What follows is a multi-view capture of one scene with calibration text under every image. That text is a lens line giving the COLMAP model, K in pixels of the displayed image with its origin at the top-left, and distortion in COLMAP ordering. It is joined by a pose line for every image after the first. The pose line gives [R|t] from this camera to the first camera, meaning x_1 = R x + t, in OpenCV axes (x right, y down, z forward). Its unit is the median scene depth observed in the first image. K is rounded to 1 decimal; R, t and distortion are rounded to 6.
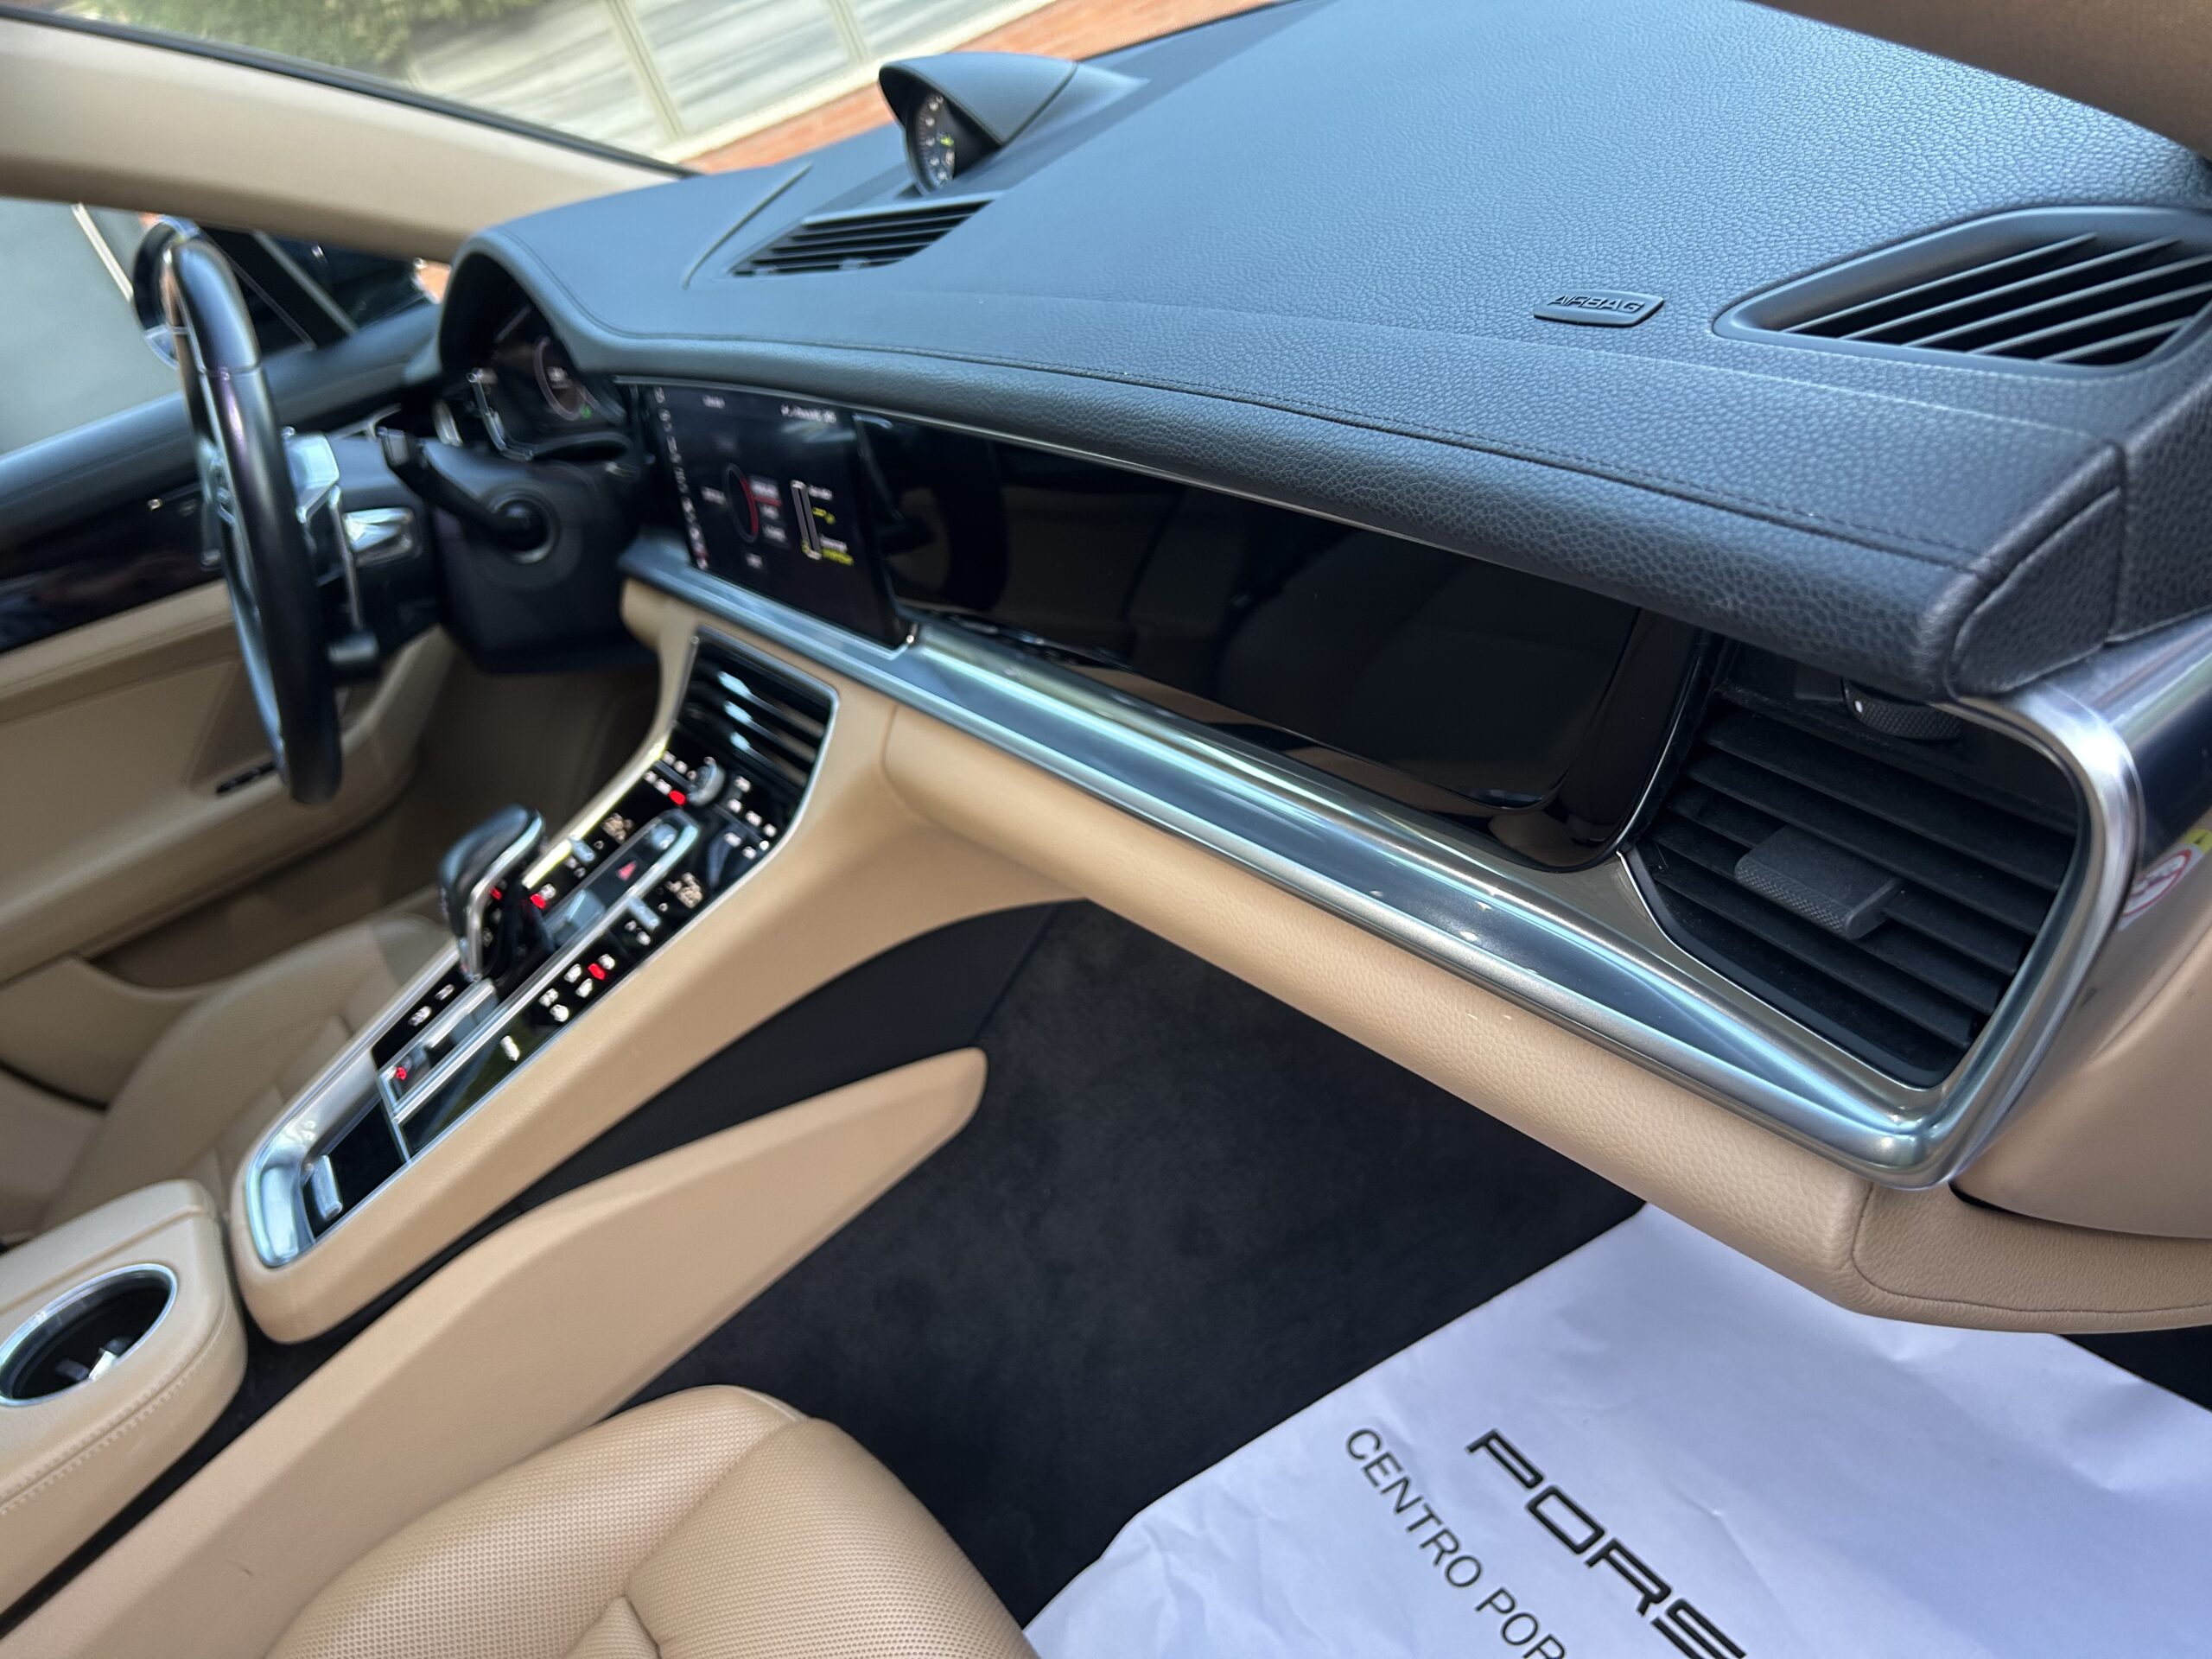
lens RADIAL K [[1709.9, 0, 1145.4], [0, 1709.9, 833.8], [0, 0, 1]] dist [-0.037055, 0.004817]
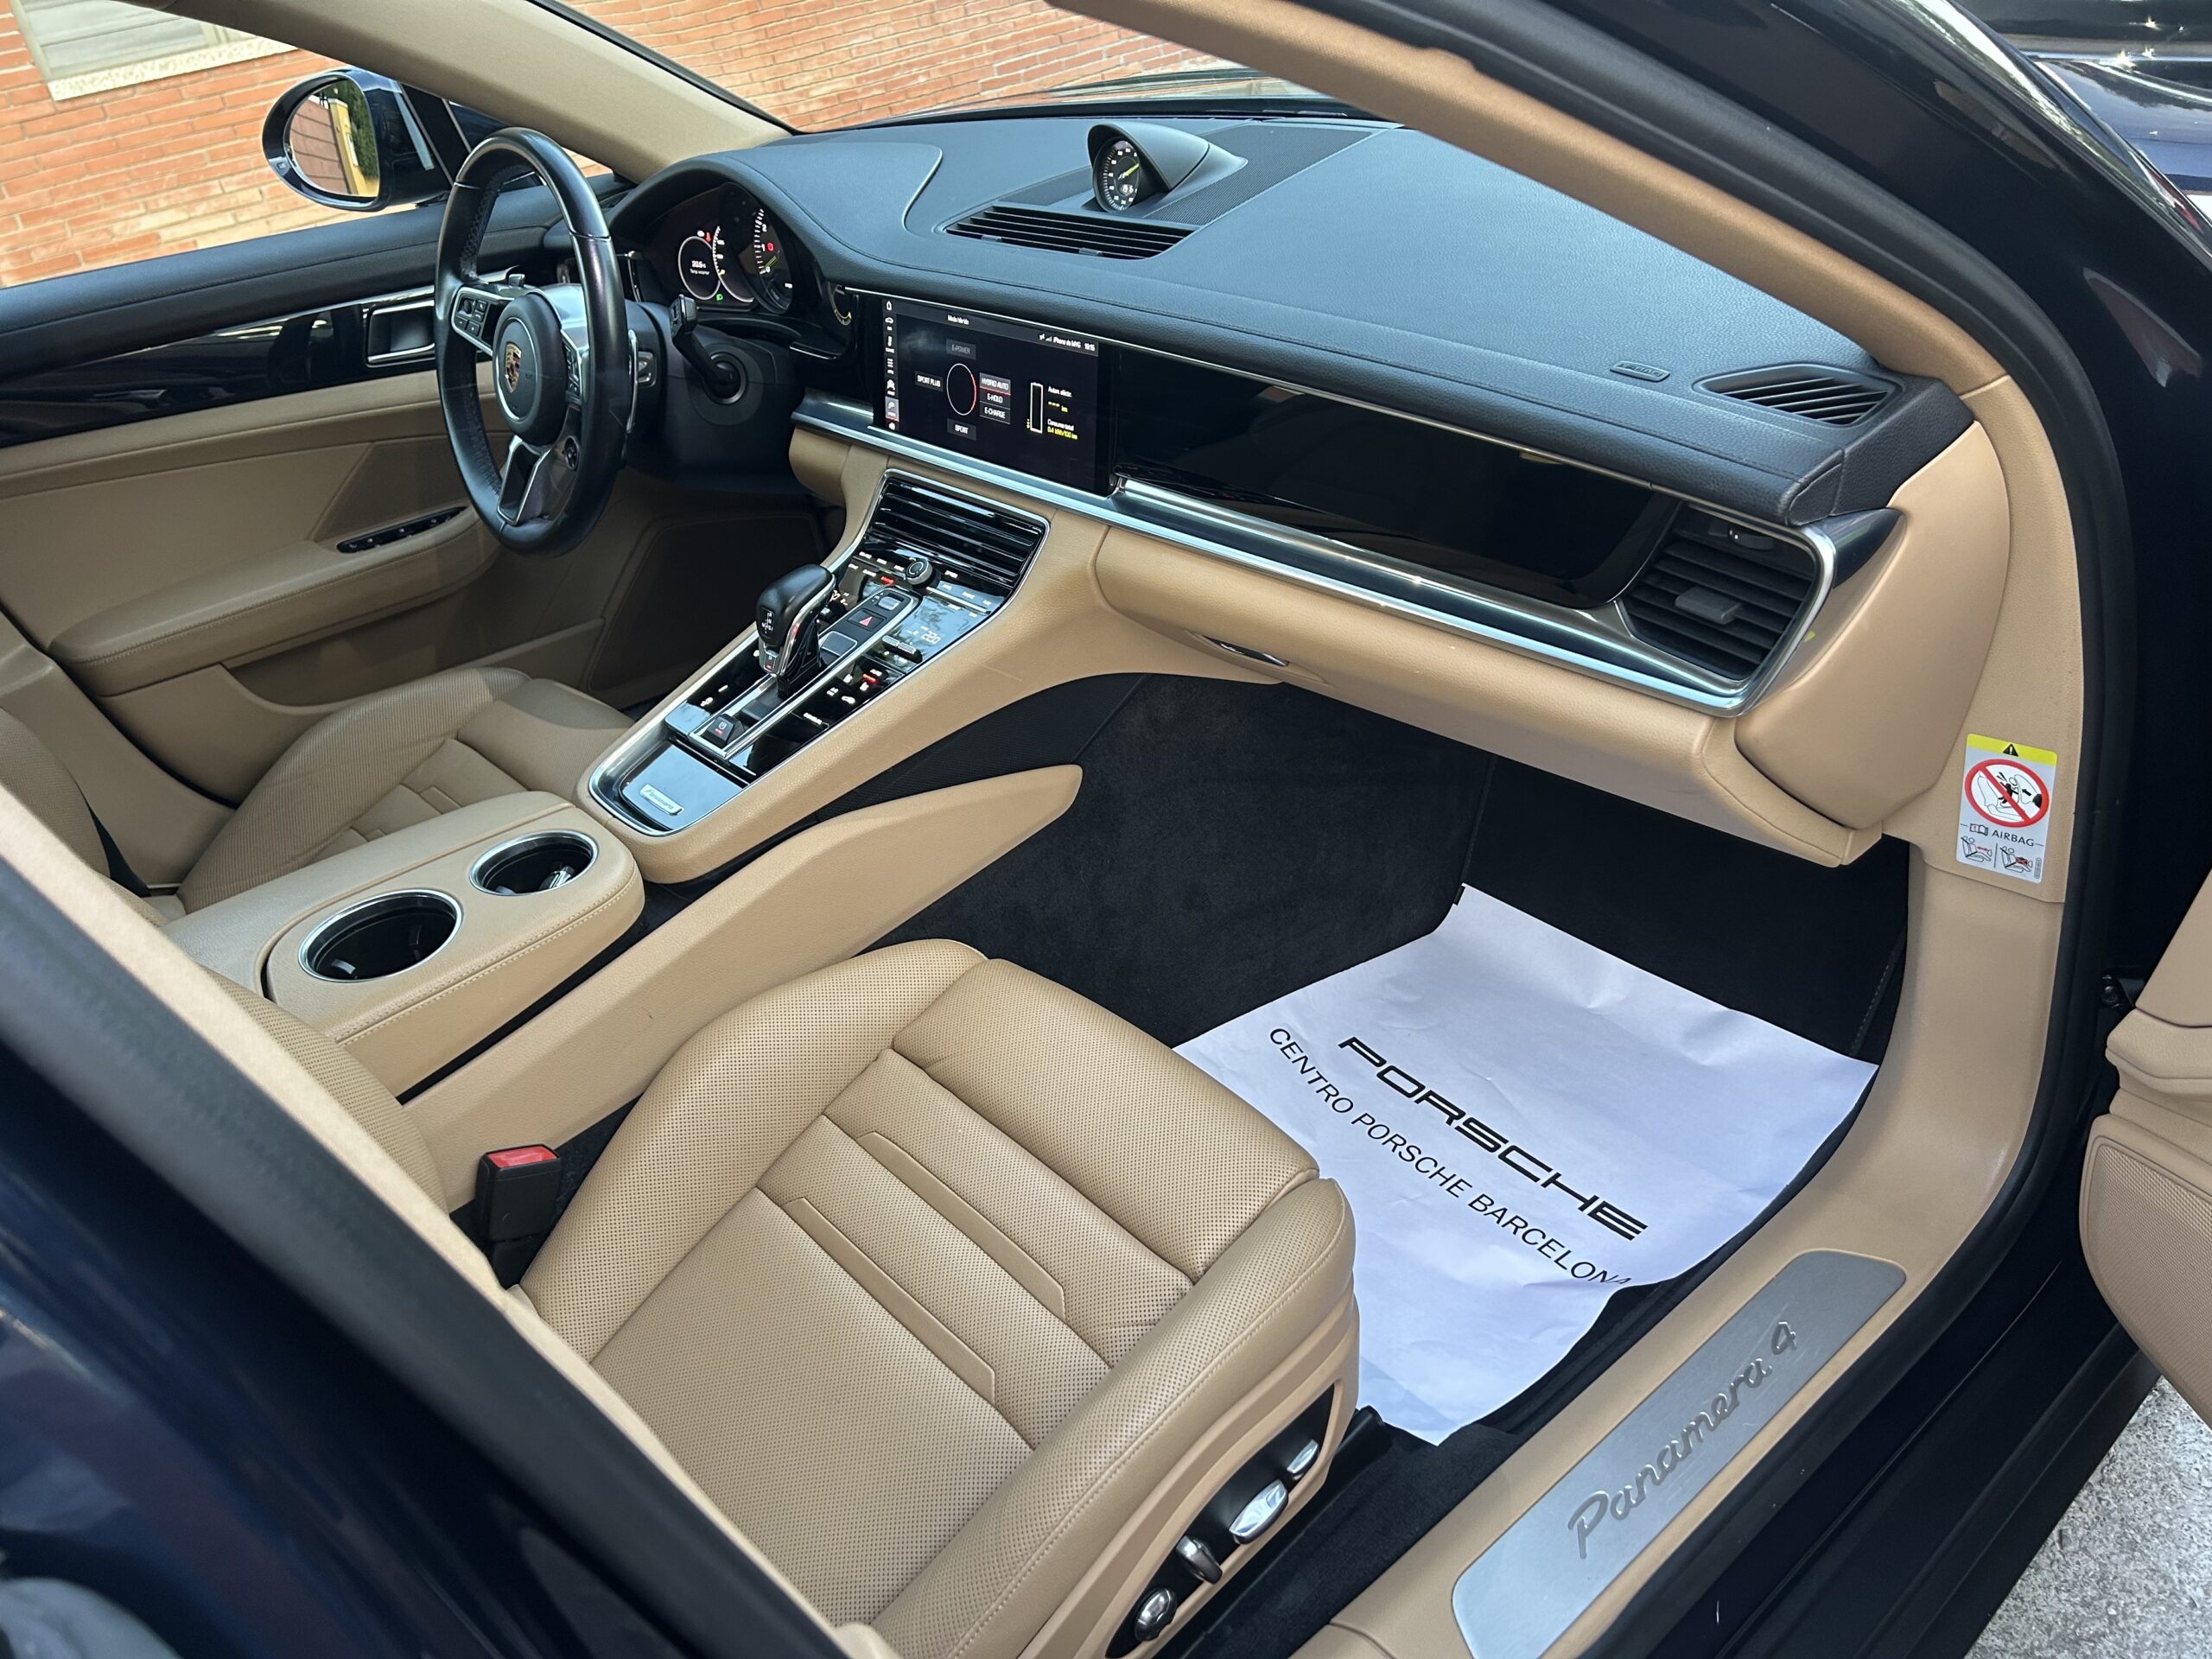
lens RADIAL K [[1655.7, 0, 1135.6], [0, 1655.7, 883.5], [0, 0, 1]] dist [-0.000269, -0.000449]
pose [[0.970423, 0.094408, 0.222187, -0.396221], [-0.106150, 0.993485, 0.041482, 0.176116], [-0.216823, -0.063840, 0.974121, -0.531112]]
